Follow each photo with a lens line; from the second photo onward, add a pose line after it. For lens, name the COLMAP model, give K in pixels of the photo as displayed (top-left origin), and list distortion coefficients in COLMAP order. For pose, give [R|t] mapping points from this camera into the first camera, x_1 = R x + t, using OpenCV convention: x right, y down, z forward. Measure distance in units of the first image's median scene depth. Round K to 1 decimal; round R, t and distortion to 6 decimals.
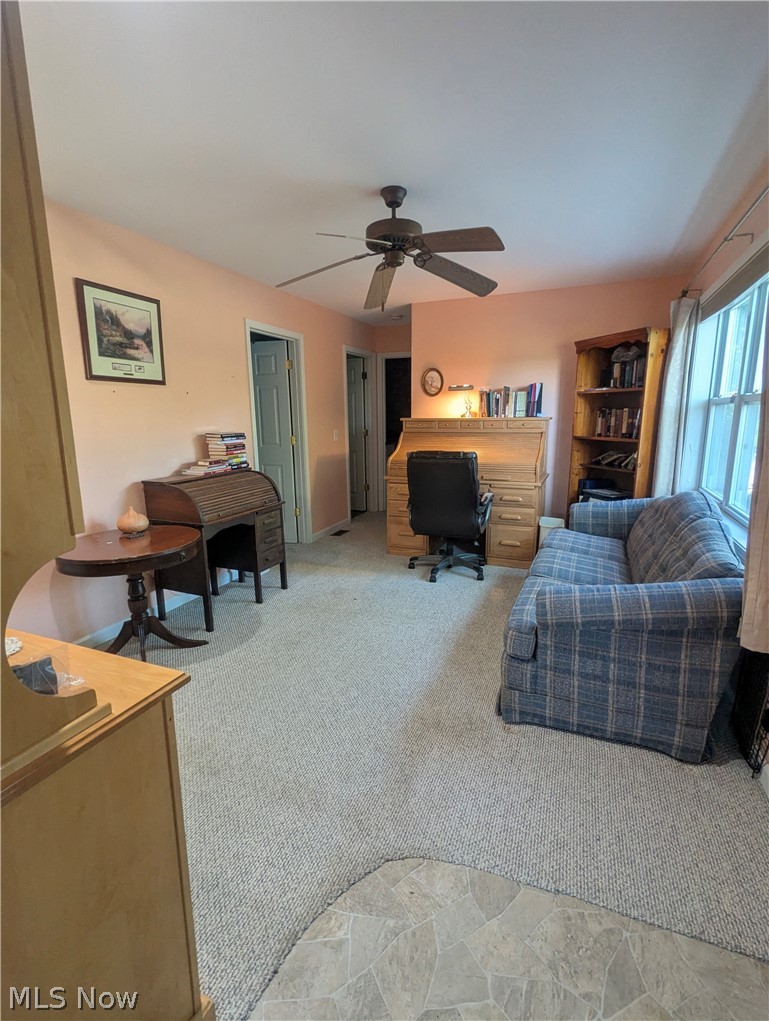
lens RADIAL K [[481.5, 0, 384.5], [0, 481.5, 510.5], [0, 0, 1]] dist [0.002101, 0.000232]
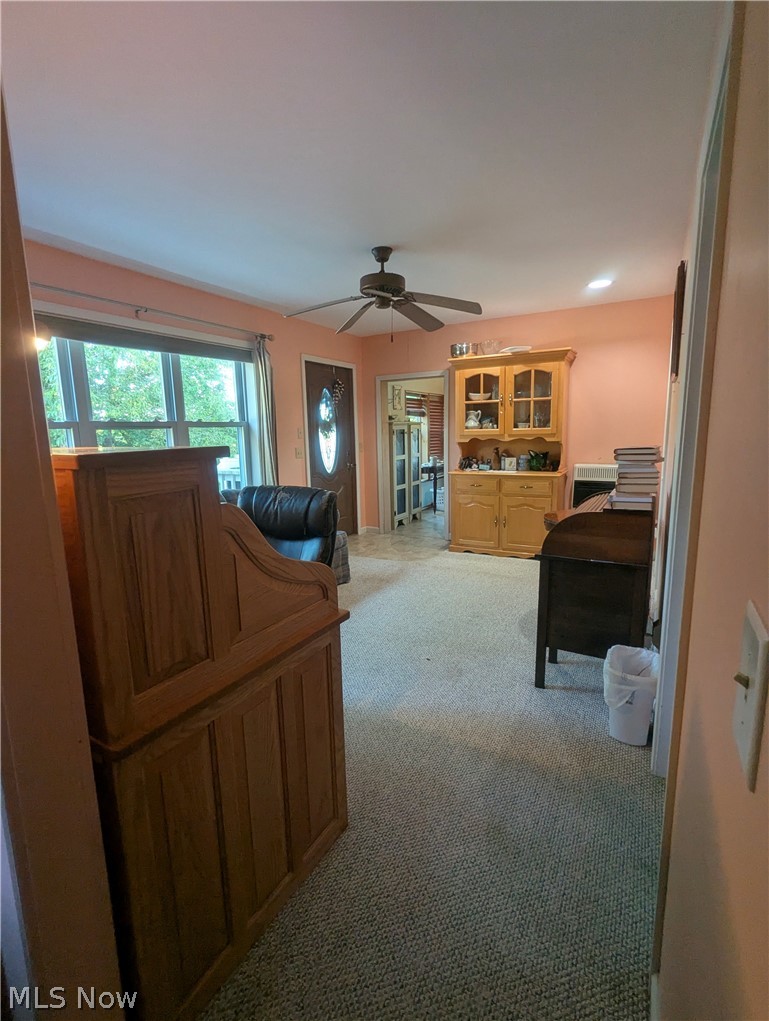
lens RADIAL K [[481.5, 0, 384.5], [0, 481.5, 510.5], [0, 0, 1]] dist [0.002101, 0.000232]
pose [[-0.993195, 0.017293, 0.115176, -0.074034], [0.056911, 0.934871, 0.350396, -0.282860], [-0.101615, 0.354566, -0.929493, 1.449614]]
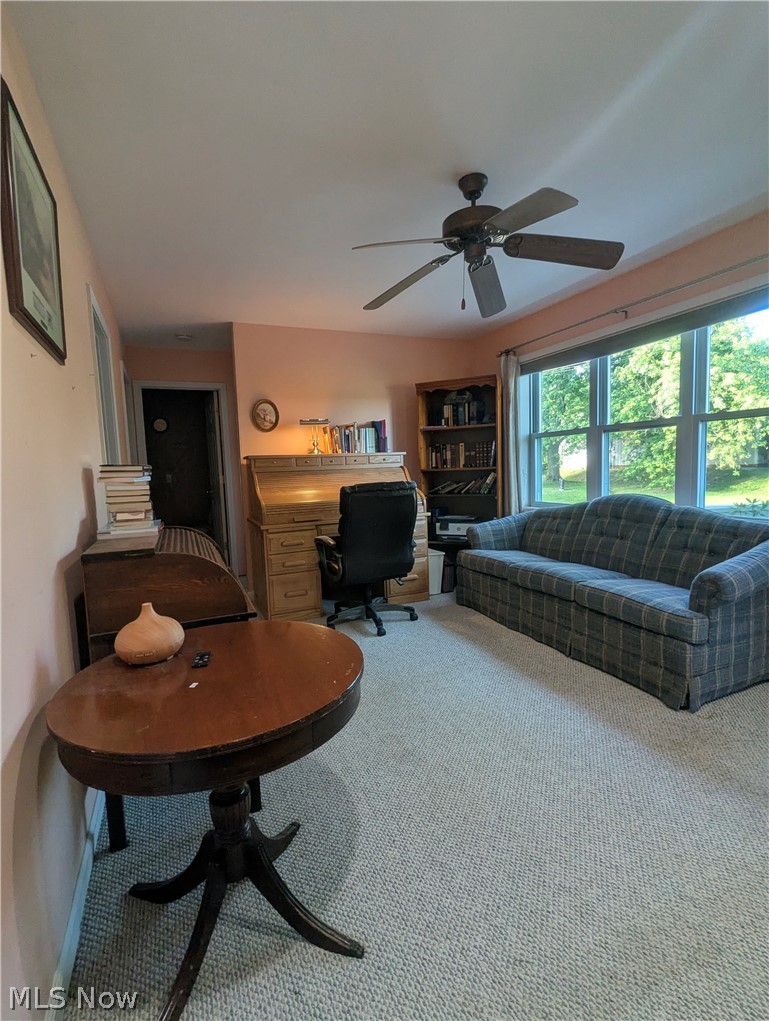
lens RADIAL K [[481.5, 0, 384.5], [0, 481.5, 510.5], [0, 0, 1]] dist [0.002101, 0.000232]
pose [[0.693670, -0.083201, 0.715471, -0.475612], [0.170969, 0.983938, -0.051339, -0.024783], [-0.699708, 0.157936, 0.696753, 0.350168]]
